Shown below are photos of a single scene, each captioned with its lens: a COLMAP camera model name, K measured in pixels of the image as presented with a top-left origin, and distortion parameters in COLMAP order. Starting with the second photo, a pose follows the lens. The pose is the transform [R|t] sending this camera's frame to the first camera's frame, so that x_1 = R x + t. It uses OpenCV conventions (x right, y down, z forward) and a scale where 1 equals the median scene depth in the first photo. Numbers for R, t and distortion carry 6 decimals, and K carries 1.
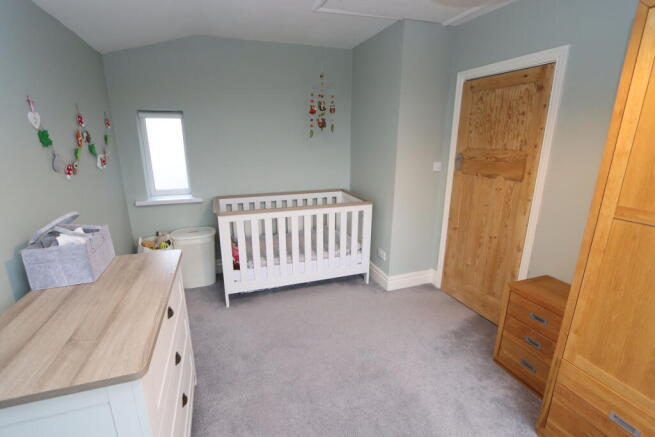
lens RADIAL K [[306.8, 0, 323.6], [0, 306.8, 215.6], [0, 0, 1]] dist [-0.019739, 0.000199]
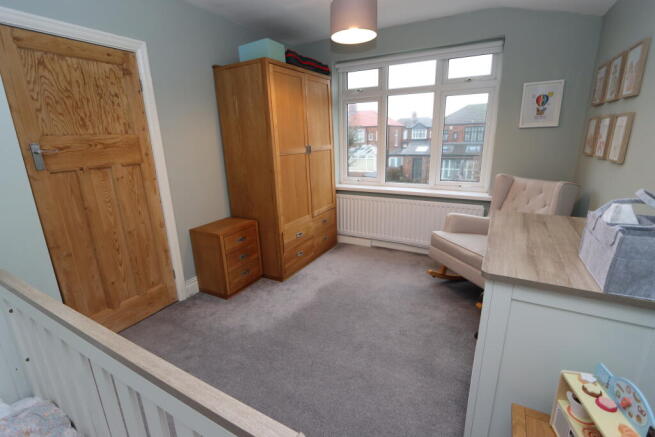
lens RADIAL K [[306.8, 0, 323.6], [0, 306.8, 215.6], [0, 0, 1]] dist [-0.019739, 0.000199]
pose [[-0.666034, -0.174327, 0.725265, -0.517669], [0.206346, 0.891304, 0.403730, -0.237388], [-0.716813, 0.418554, -0.557667, 1.168863]]
